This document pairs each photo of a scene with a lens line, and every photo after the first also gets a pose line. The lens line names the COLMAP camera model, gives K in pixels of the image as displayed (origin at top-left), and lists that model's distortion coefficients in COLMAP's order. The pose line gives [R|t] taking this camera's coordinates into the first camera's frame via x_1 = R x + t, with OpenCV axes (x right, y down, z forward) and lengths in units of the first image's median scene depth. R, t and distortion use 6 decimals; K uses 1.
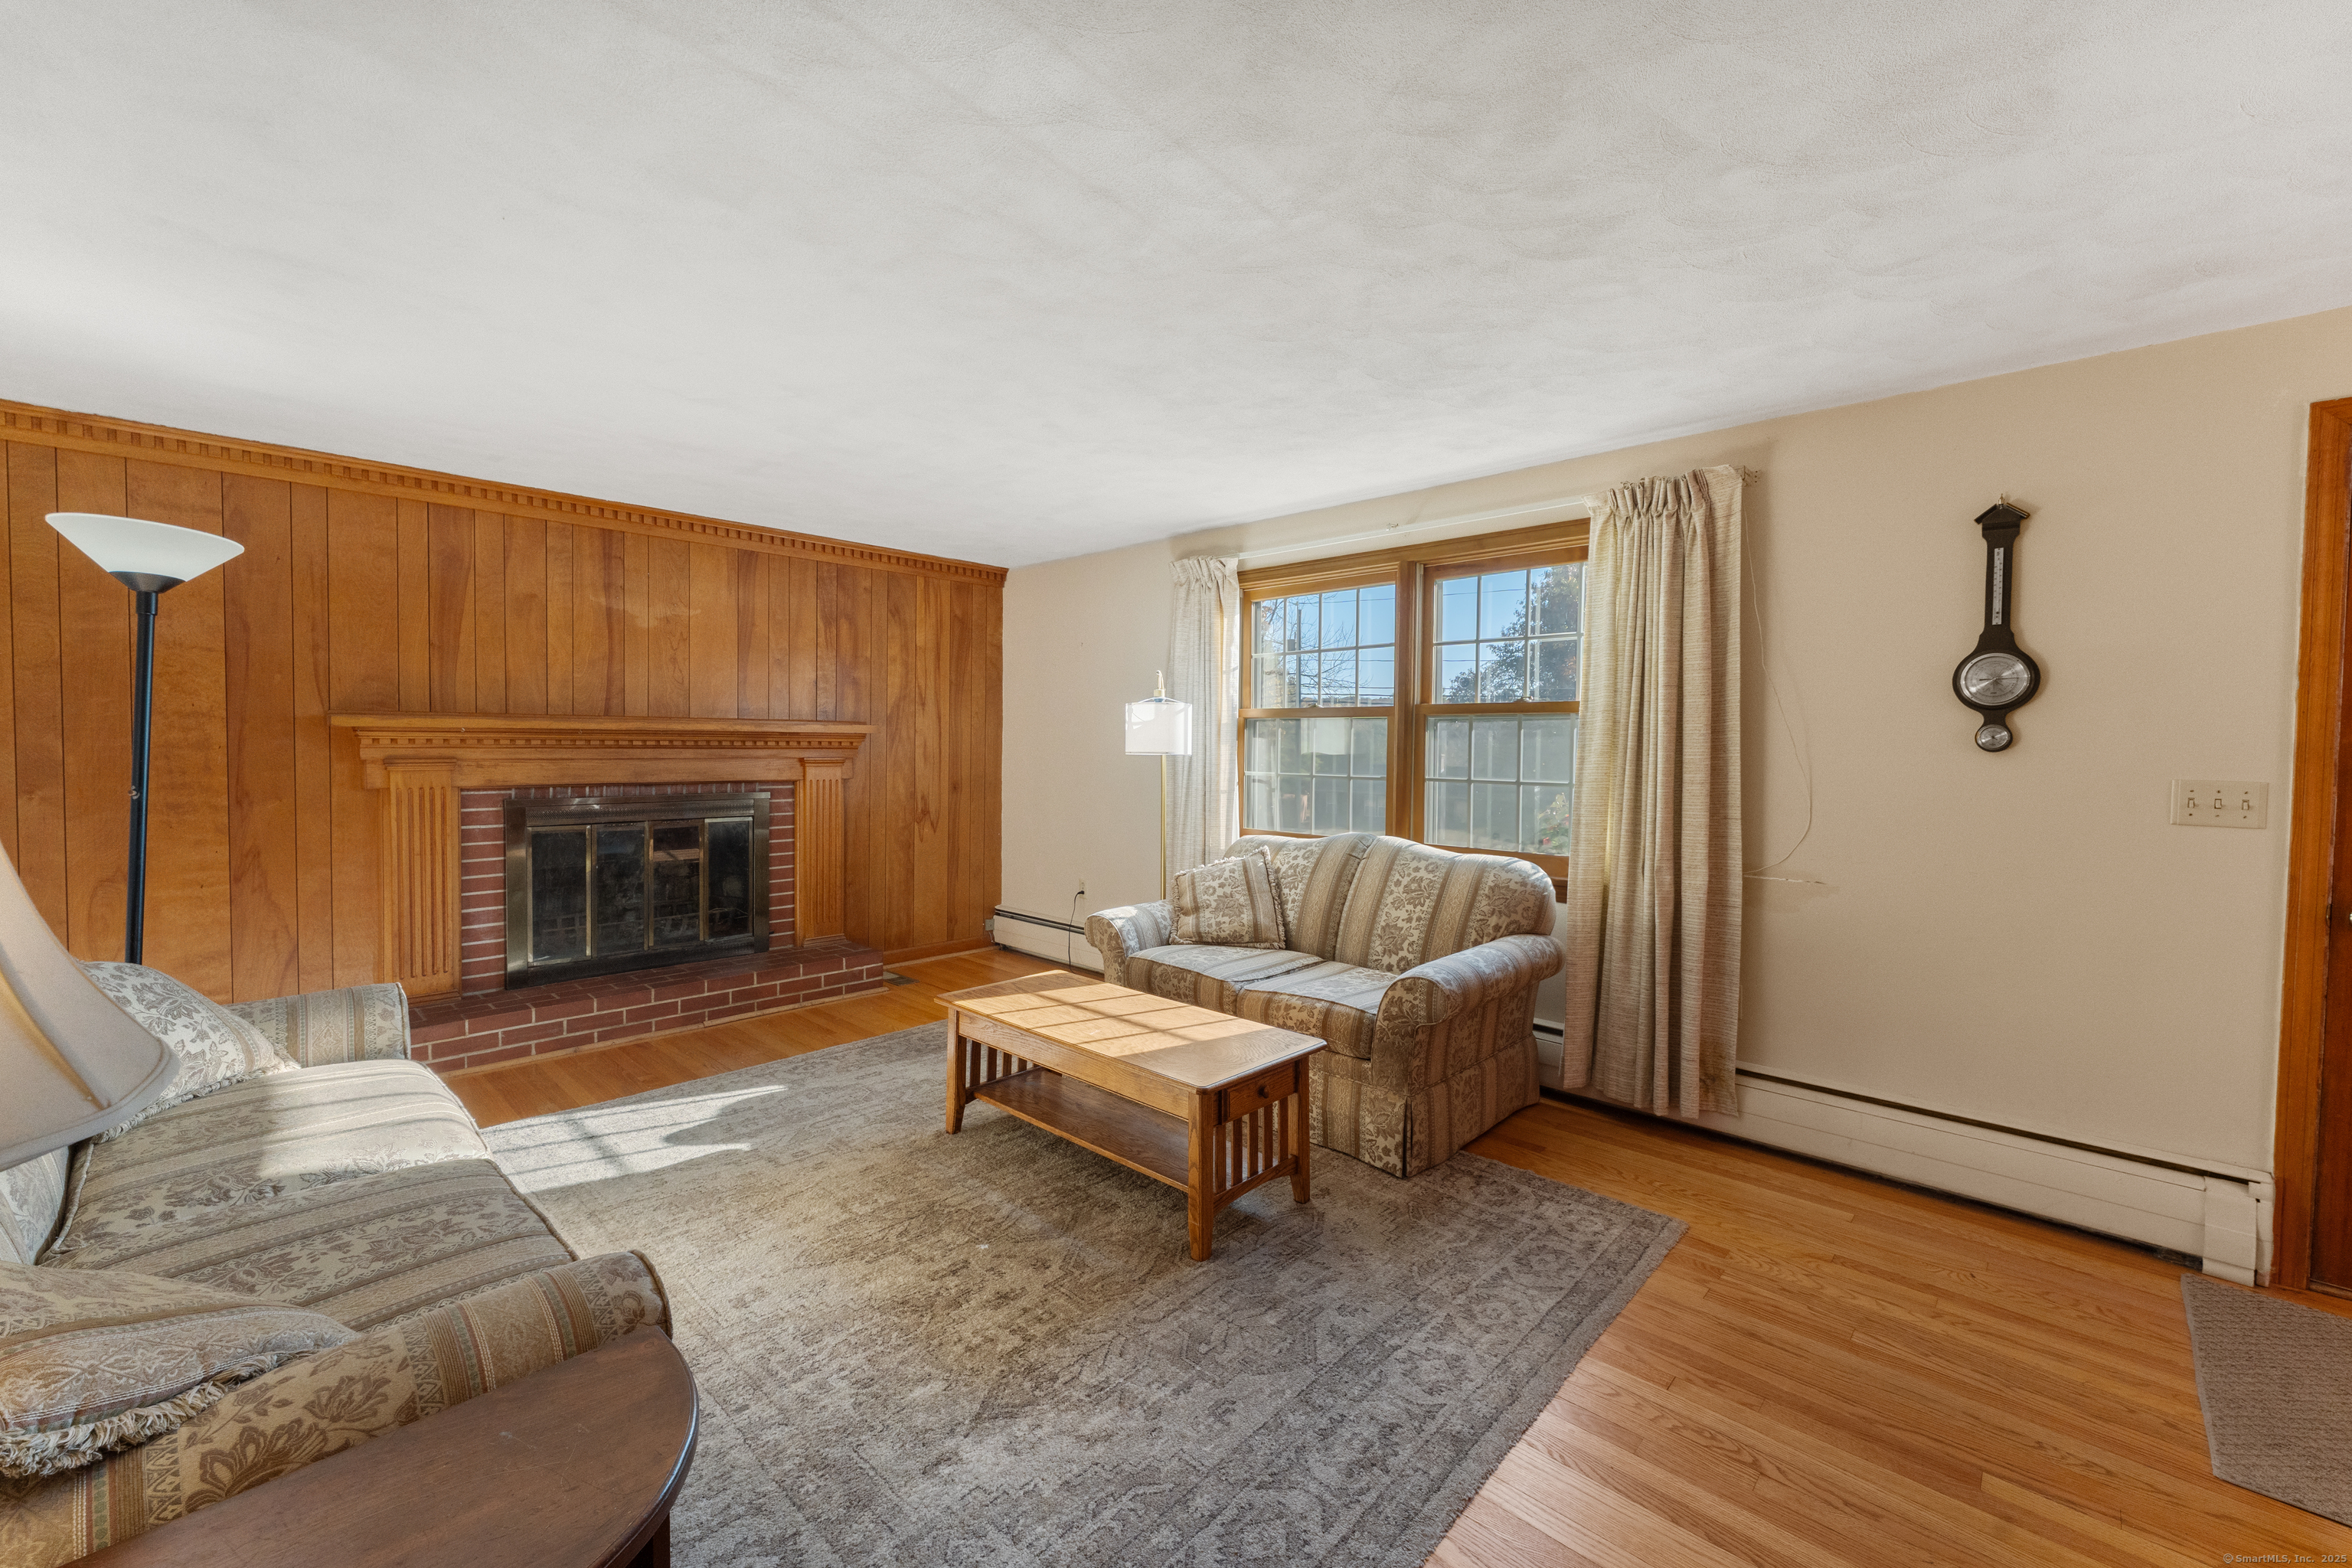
lens RADIAL K [[948.0, 0, 1176.0], [0, 948.0, 766.1], [0, 0, 1]] dist [-0.000454, 0.000123]
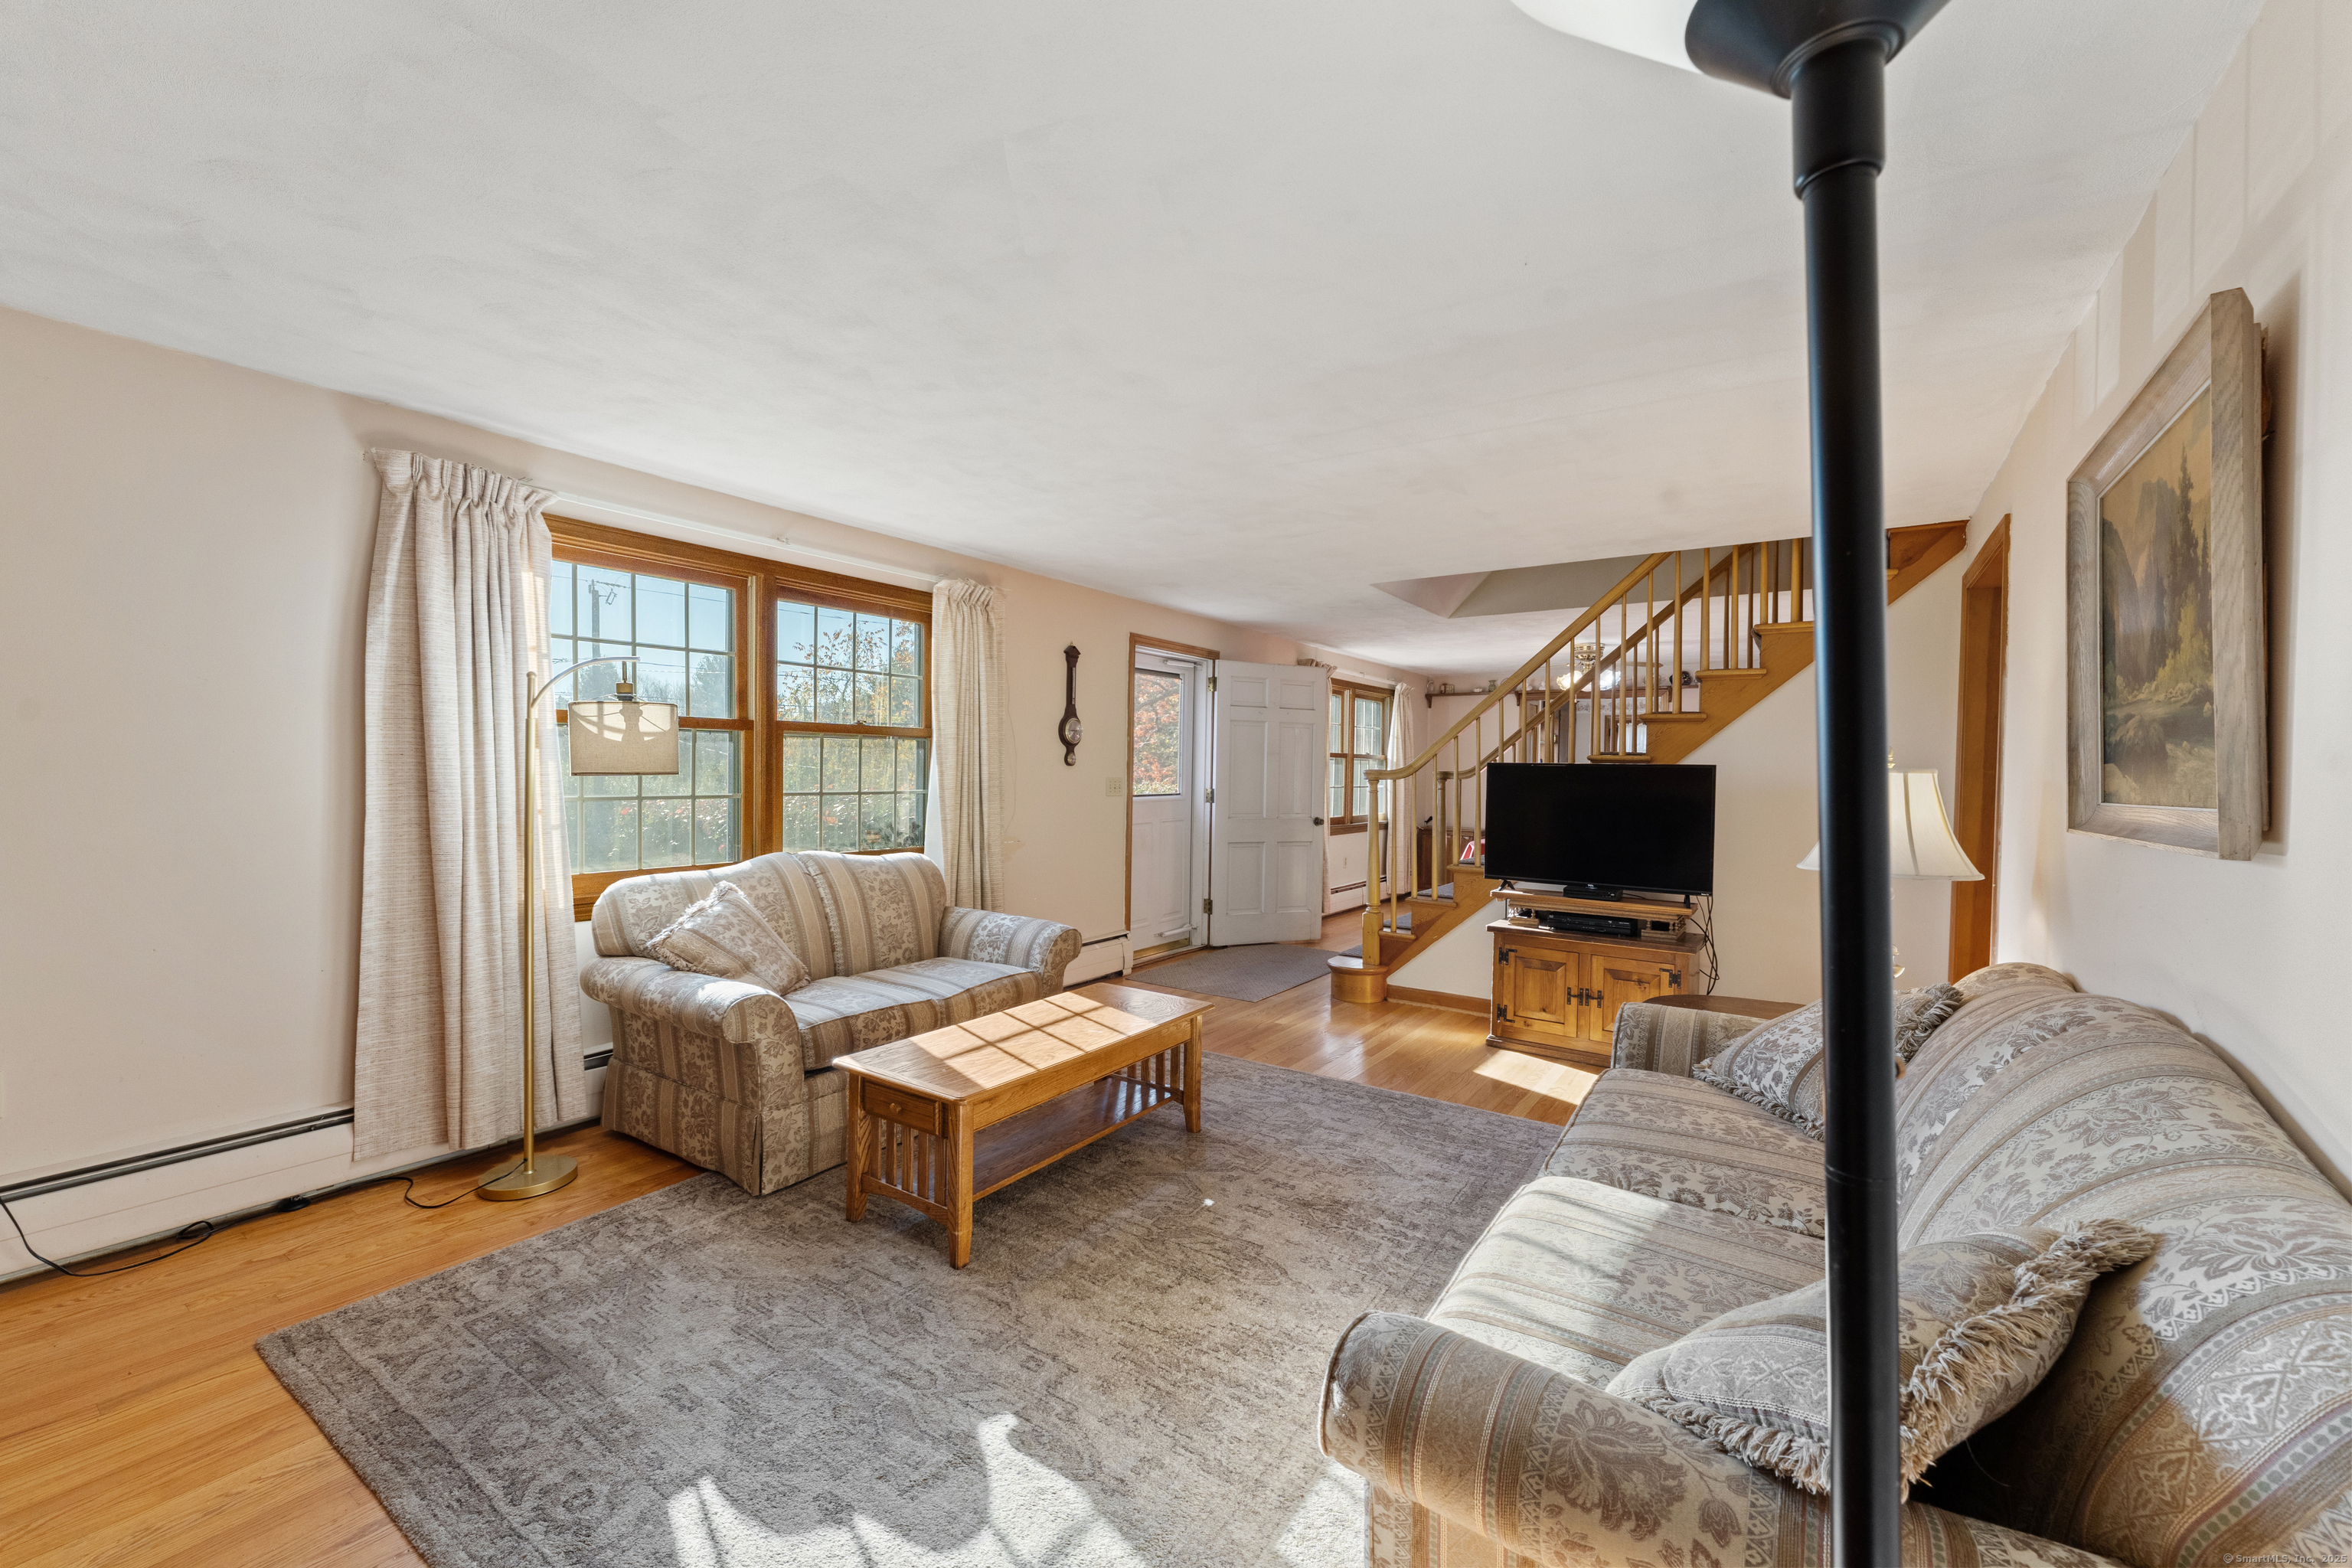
lens RADIAL K [[941.7, 0, 1176.0], [0, 941.7, 784.0], [0, 0, 1]] dist [0.021776, 0.000044]
pose [[-0.137878, -0.038410, 0.989704, -0.782917], [0.007590, 0.999177, 0.039835, -0.033445], [-0.990420, 0.013004, -0.137473, 0.705673]]
